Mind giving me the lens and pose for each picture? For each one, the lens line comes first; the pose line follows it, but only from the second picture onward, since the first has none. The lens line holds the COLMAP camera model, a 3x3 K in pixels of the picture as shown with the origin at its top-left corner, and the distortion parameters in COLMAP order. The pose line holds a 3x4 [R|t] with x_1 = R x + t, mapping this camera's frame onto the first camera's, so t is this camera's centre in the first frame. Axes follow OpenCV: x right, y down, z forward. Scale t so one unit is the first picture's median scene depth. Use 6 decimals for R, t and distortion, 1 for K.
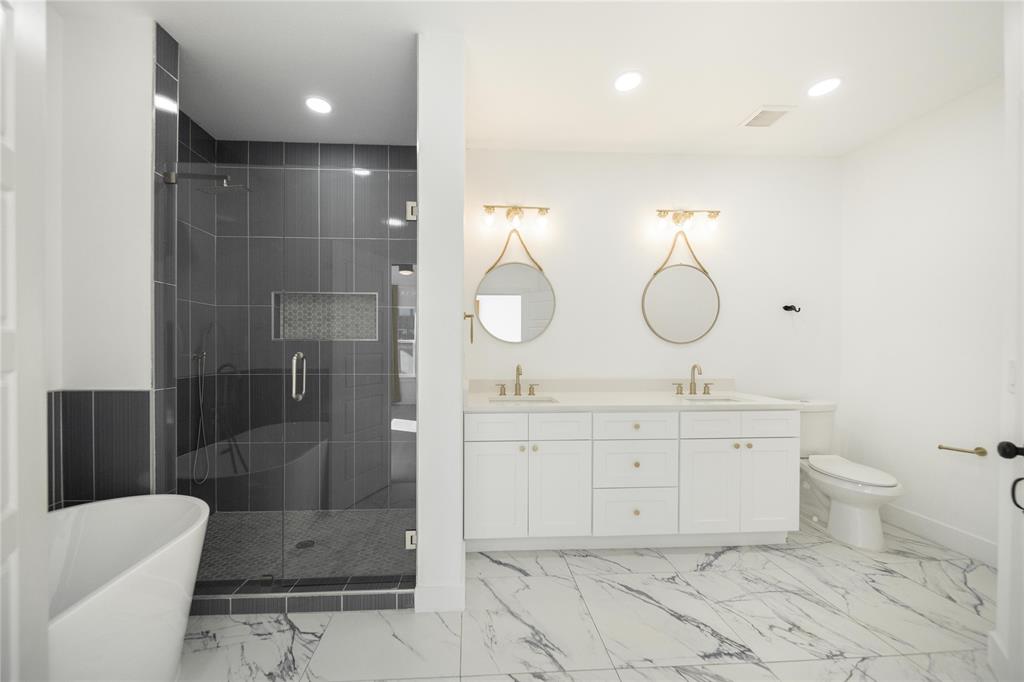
lens RADIAL K [[354.6, 0, 502.8], [0, 354.6, 349.1], [0, 0, 1]] dist [-0.000972, 0.000079]
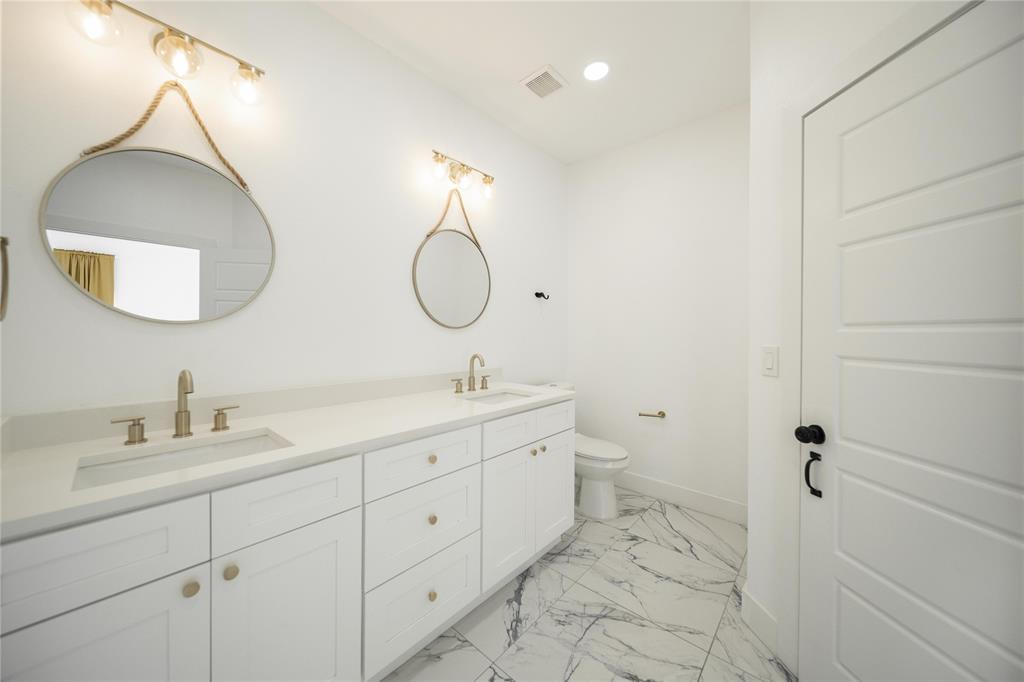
lens RADIAL K [[354.6, 0, 501.2], [0, 354.6, 333.1], [0, 0, 1]] dist [-0.000972, 0.000079]
pose [[0.729673, 0.002571, 0.683791, 0.029767], [-0.002708, 0.999996, -0.000871, -0.004597], [-0.683791, -0.001216, 0.729677, 0.380752]]
